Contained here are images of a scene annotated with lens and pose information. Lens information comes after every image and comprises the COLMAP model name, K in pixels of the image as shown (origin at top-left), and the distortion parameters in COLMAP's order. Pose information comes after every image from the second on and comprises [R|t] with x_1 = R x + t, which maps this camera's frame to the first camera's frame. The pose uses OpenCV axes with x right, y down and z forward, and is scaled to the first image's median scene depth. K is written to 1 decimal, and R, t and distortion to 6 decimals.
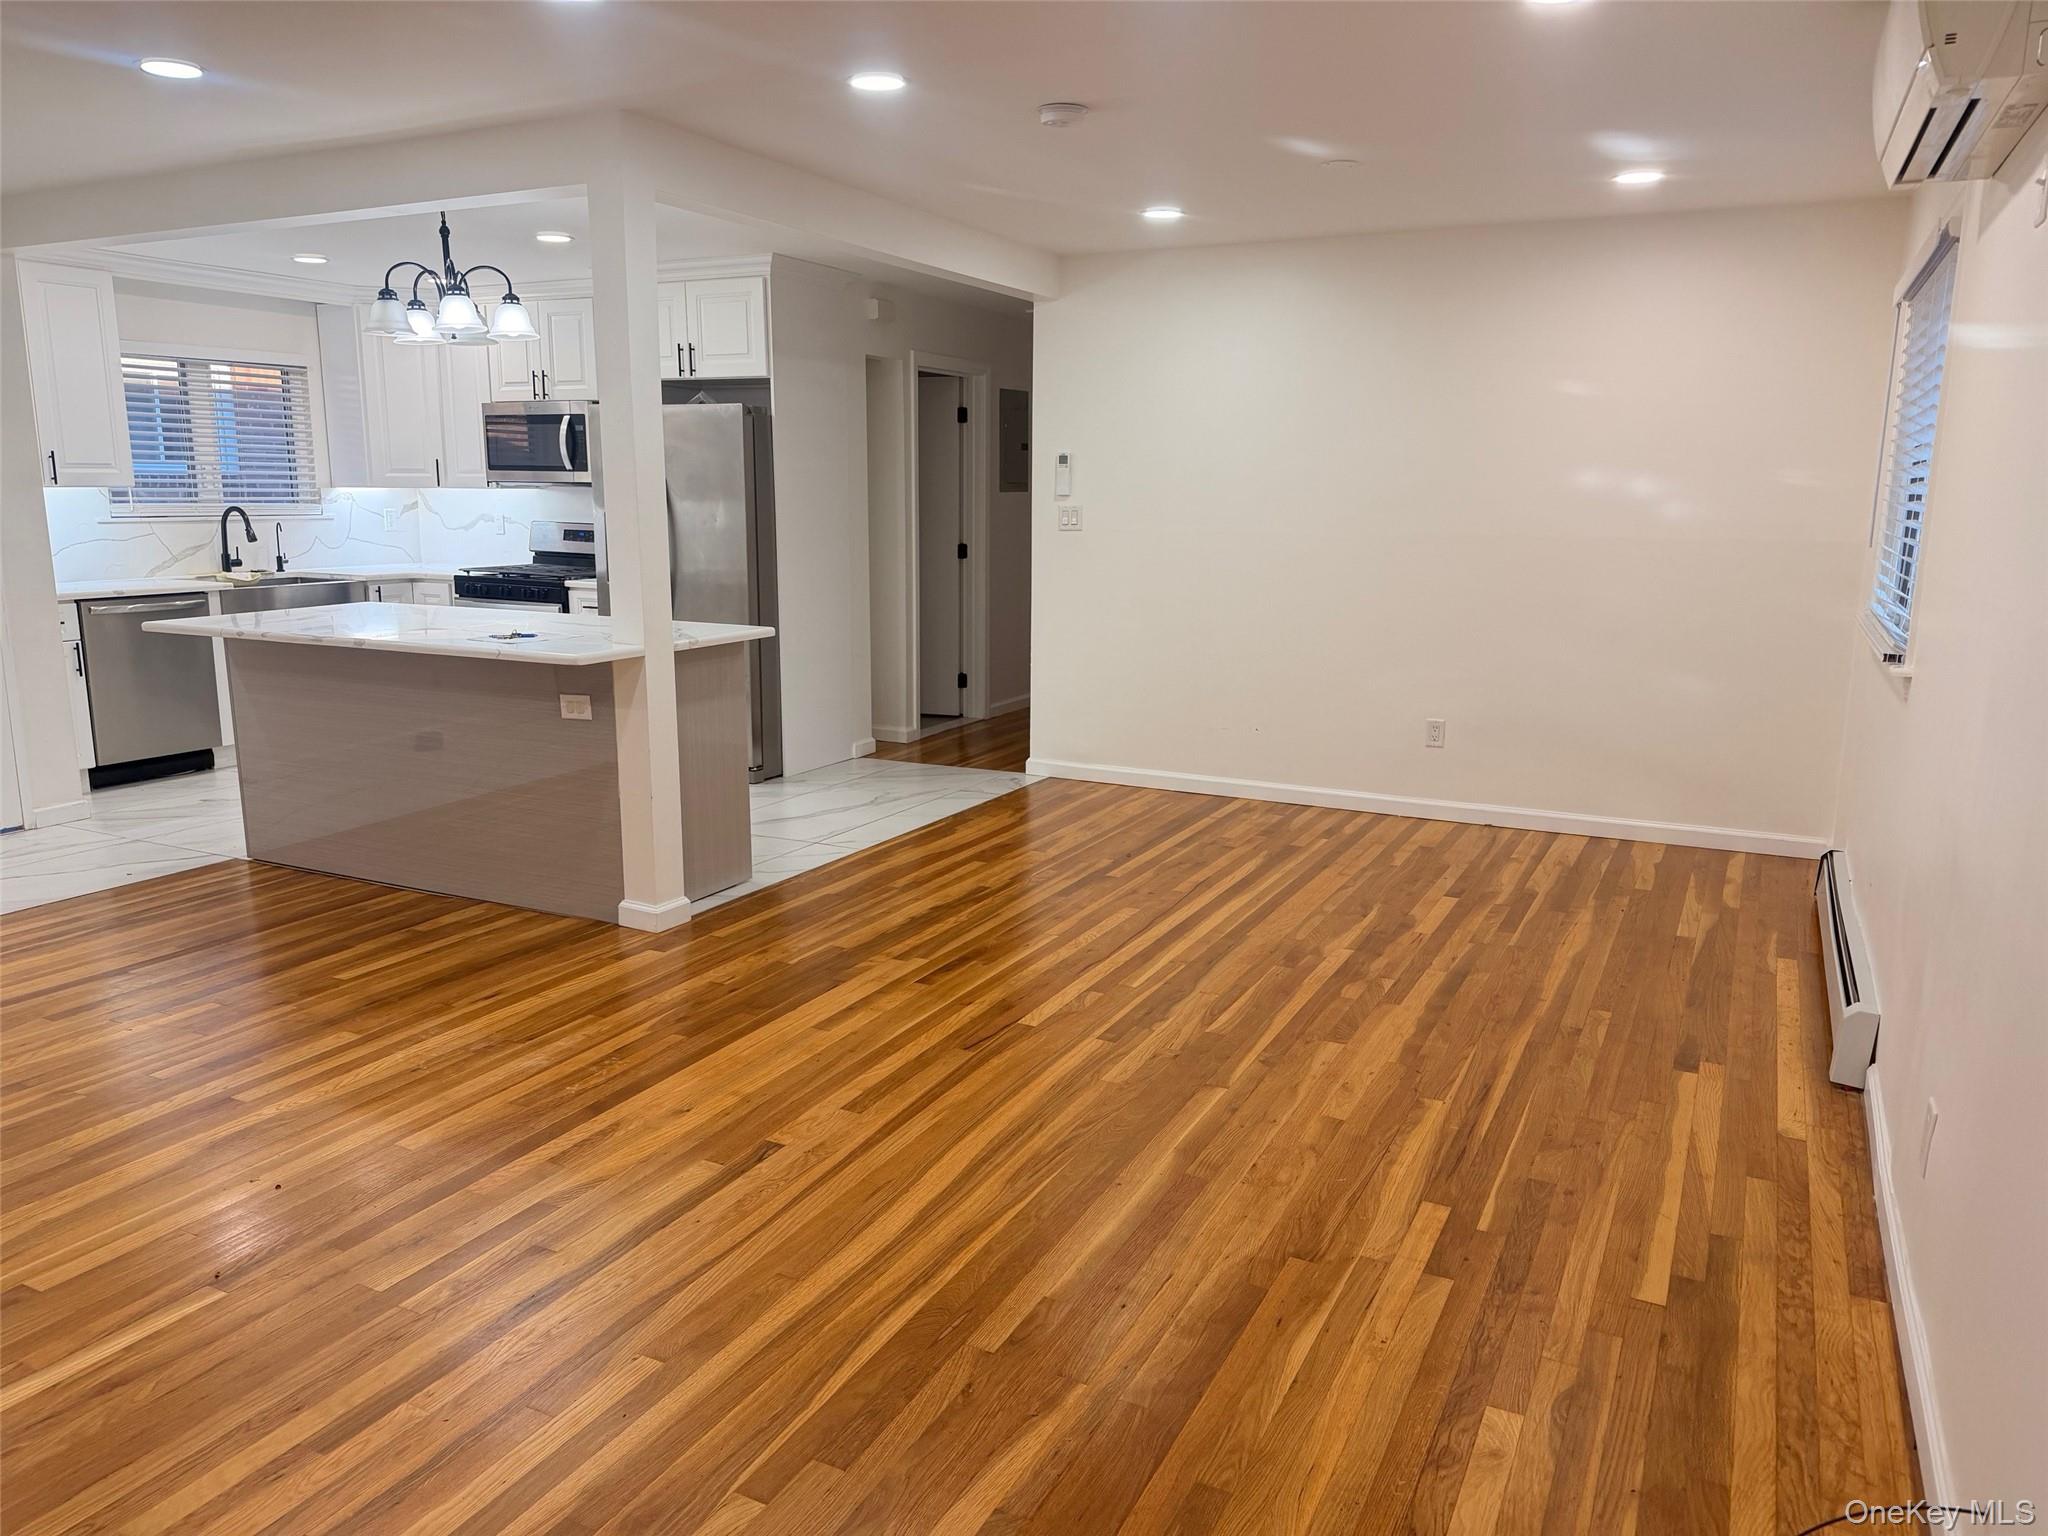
lens RADIAL K [[1473.5, 0, 1024.0], [0, 1473.5, 768.0], [0, 0, 1]] dist [0.068419, -0.110200]
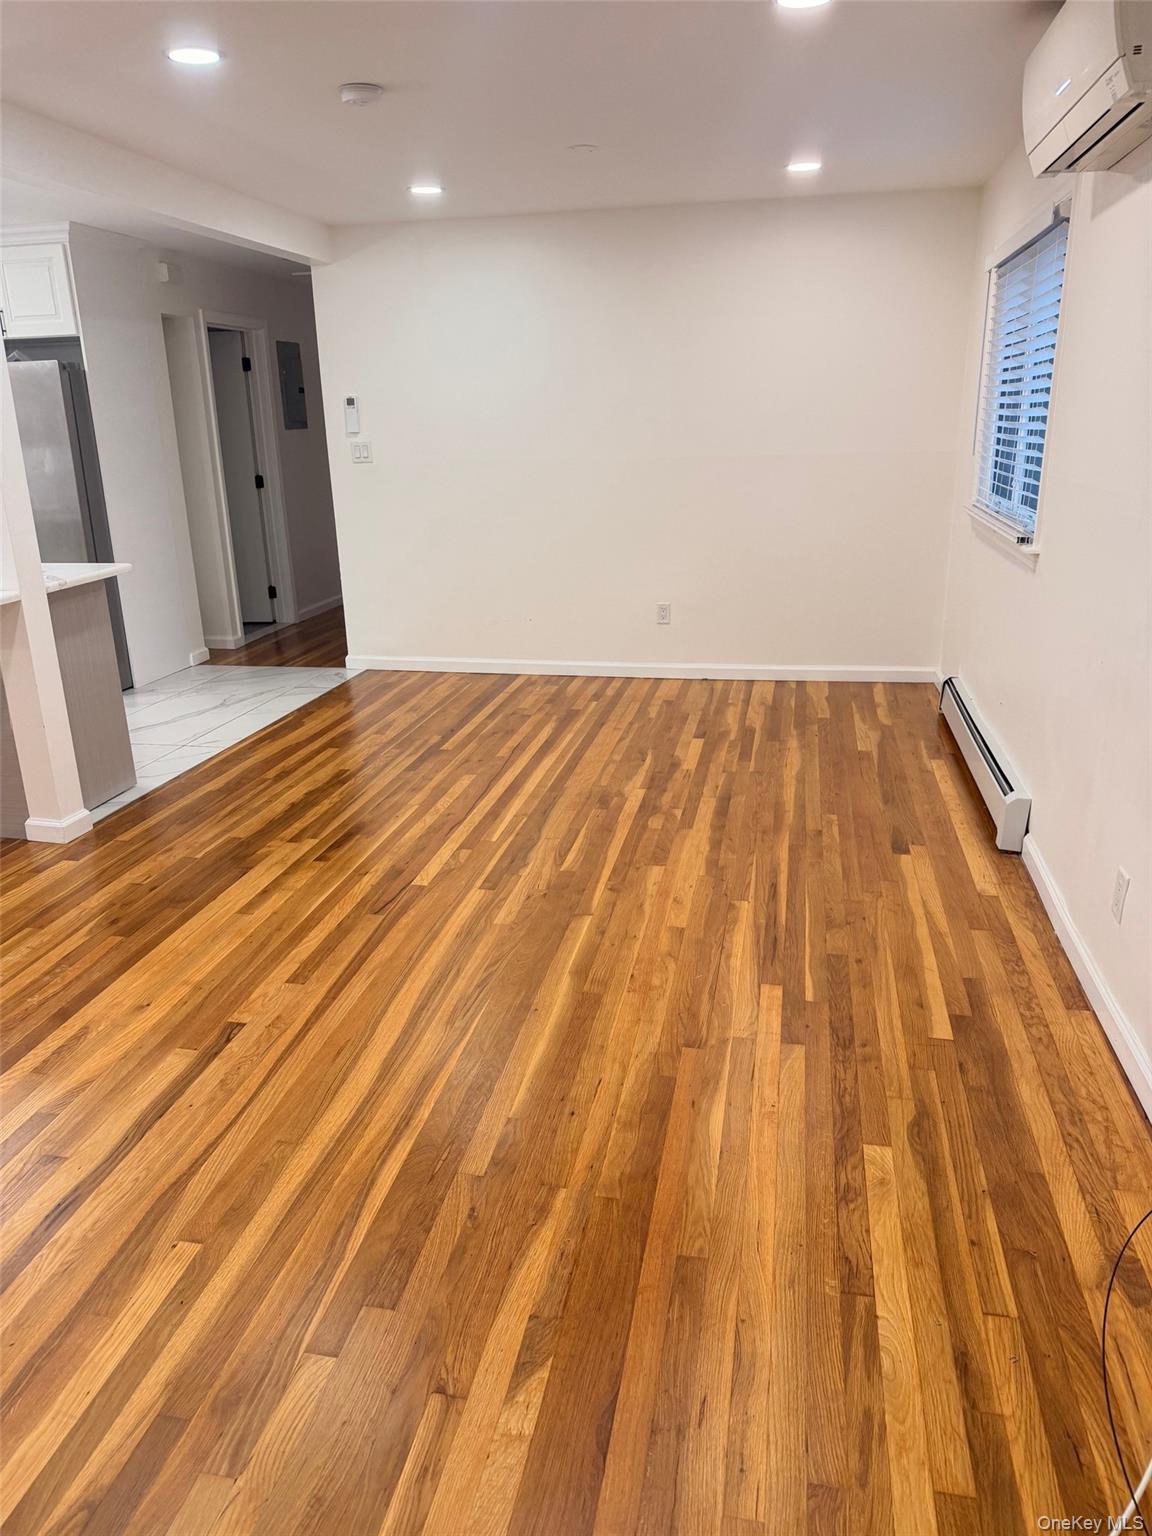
lens RADIAL K [[1105.1, 0, 576.0], [0, 1105.1, 768.0], [0, 0, 1]] dist [0.068419, -0.110200]
pose [[0.963776, -0.107458, 0.244107, -0.074919], [0.078403, 0.988953, 0.125799, -0.023788], [-0.254928, -0.102104, 0.961554, 0.081341]]
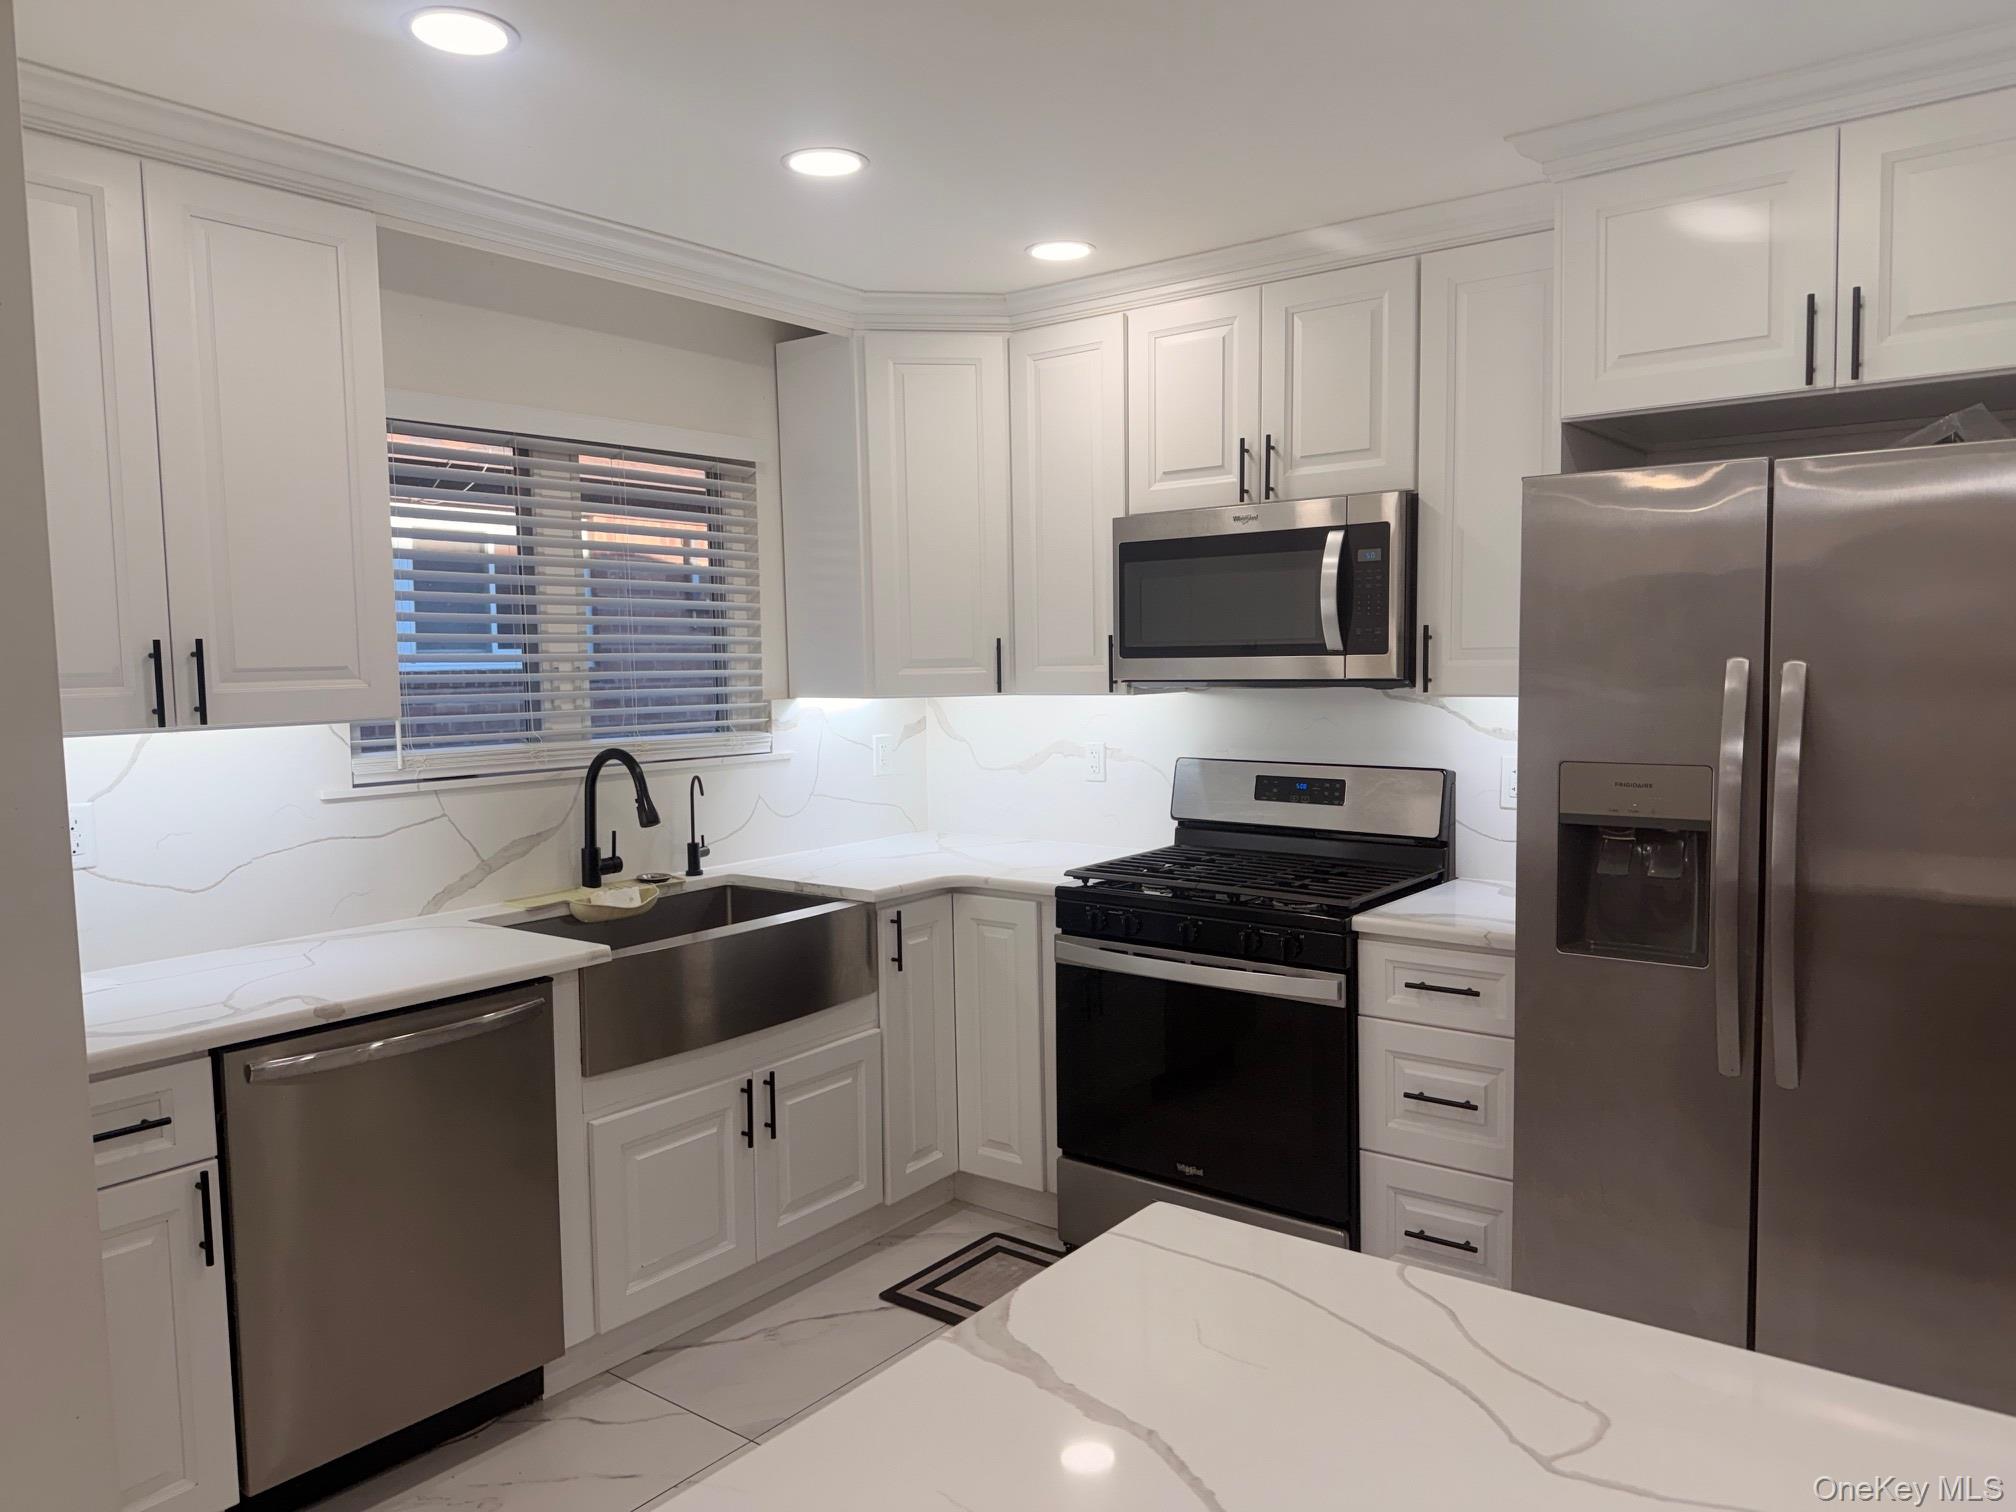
lens RADIAL K [[1426.2, 0, 1008.0], [0, 1426.2, 756.0], [0, 0, 1]] dist [0.168952, -0.285795]
pose [[0.982955, -0.010255, -0.183560, -0.536673], [-0.011465, 0.993080, -0.116875, -0.200307], [0.183489, 0.116988, 0.976036, 0.957380]]
